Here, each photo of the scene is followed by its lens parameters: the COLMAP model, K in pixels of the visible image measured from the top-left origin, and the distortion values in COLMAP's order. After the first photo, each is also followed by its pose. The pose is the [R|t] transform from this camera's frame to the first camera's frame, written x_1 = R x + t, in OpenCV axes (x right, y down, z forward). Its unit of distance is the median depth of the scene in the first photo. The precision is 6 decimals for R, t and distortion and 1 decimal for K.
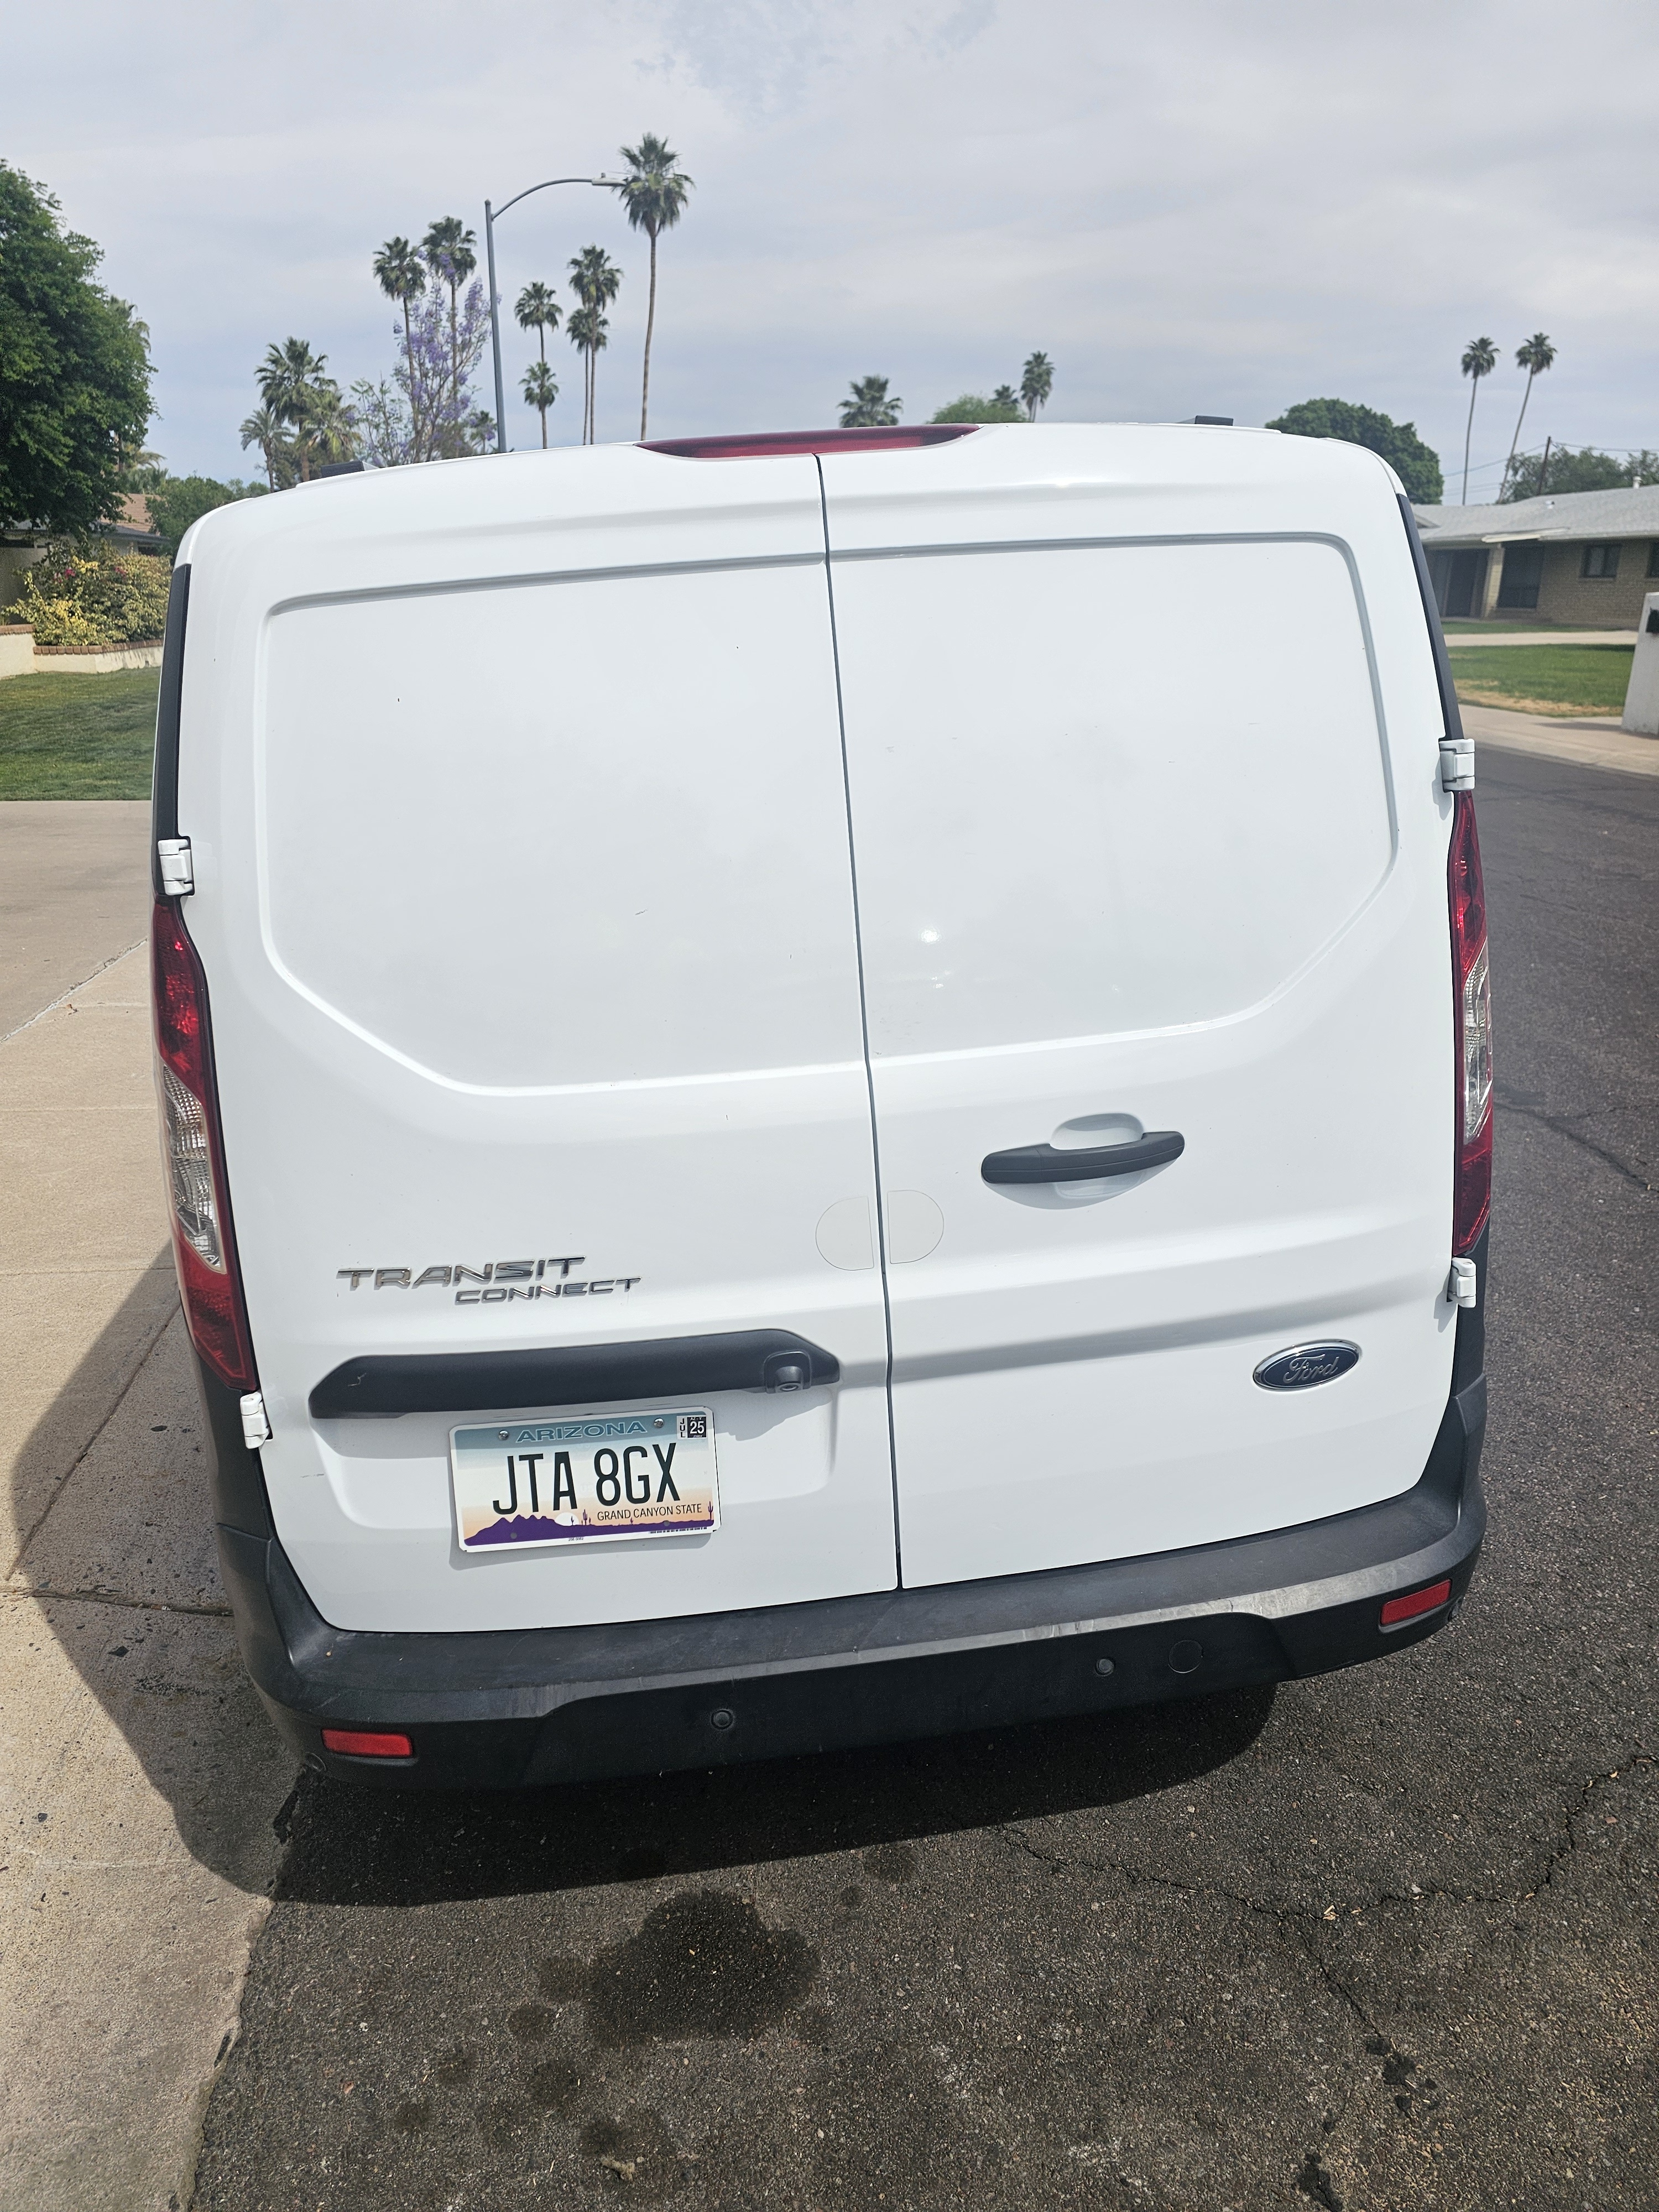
lens RADIAL K [[1473.1, 0, 829.5], [0, 1473.1, 1106.0], [0, 0, 1]] dist [0.005825, 0.003972]
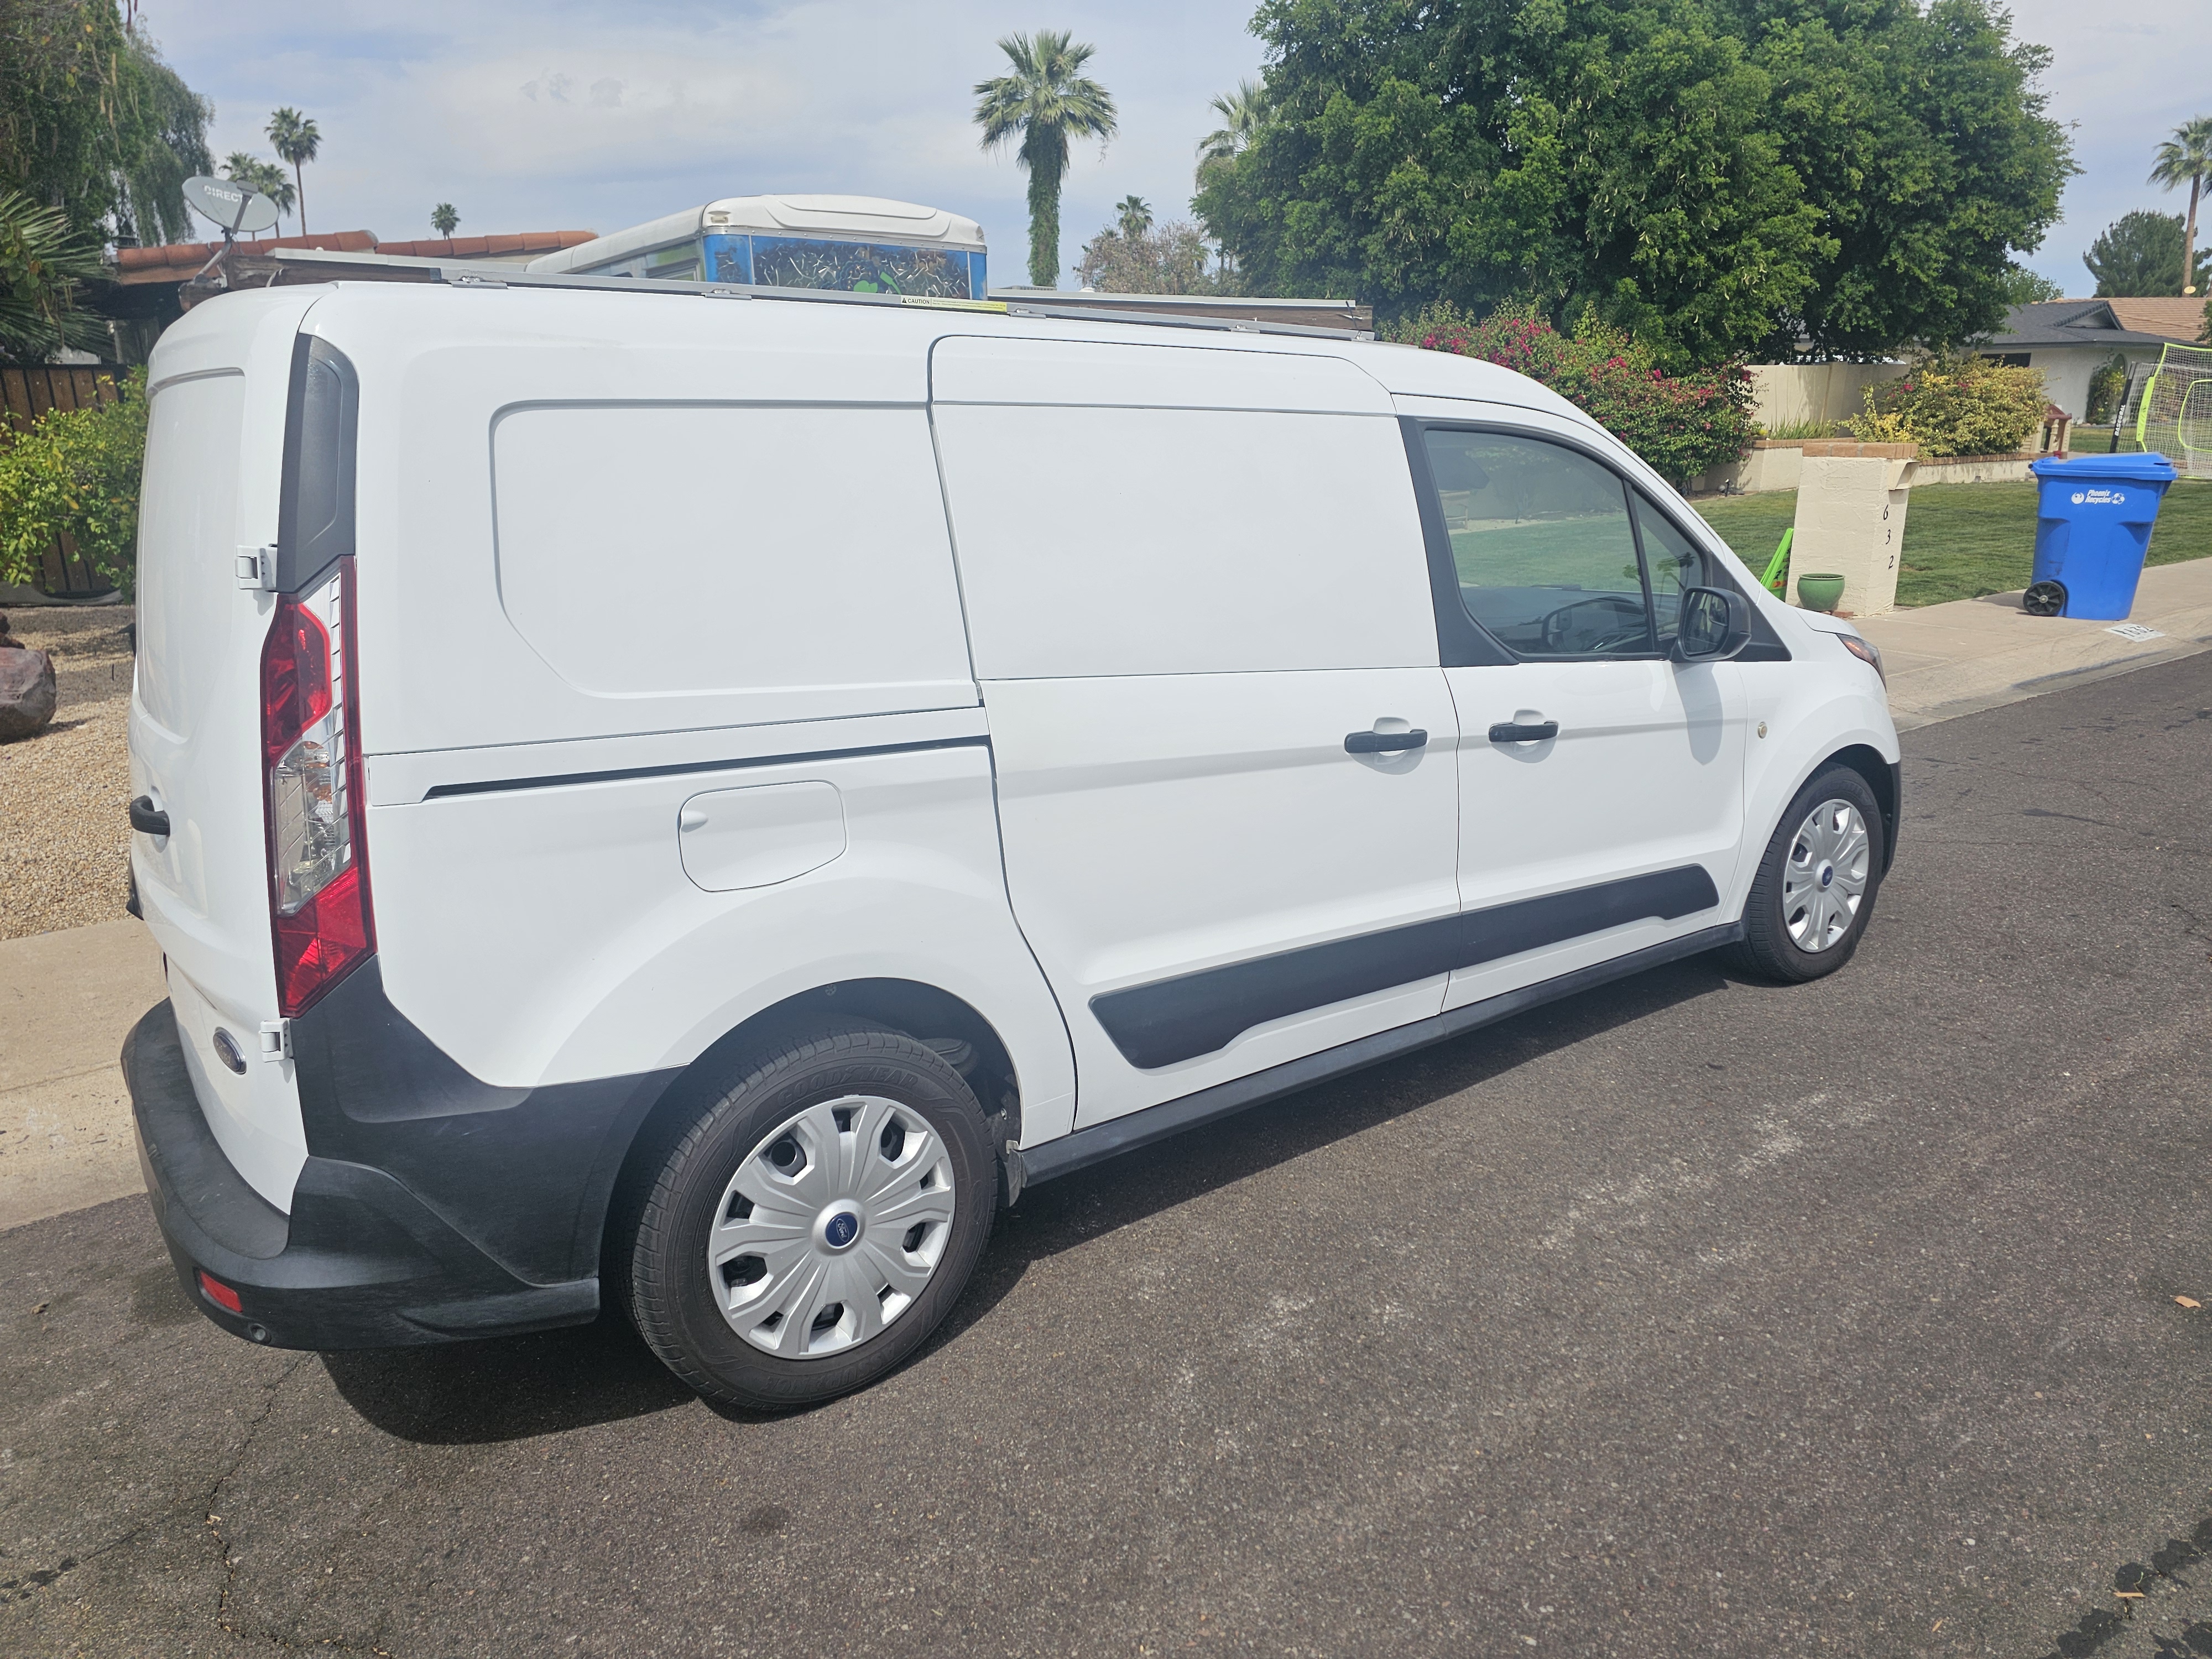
lens RADIAL K [[1428.8, 0, 1074.3], [0, 1428.8, 830.7], [0, 0, 1]] dist [0.046751, -0.024504]
pose [[0.510332, 0.255822, -0.821046, 0.098010], [-0.294537, 0.948982, 0.112611, -0.020970], [0.807966, 0.184359, 0.559645, 0.051341]]
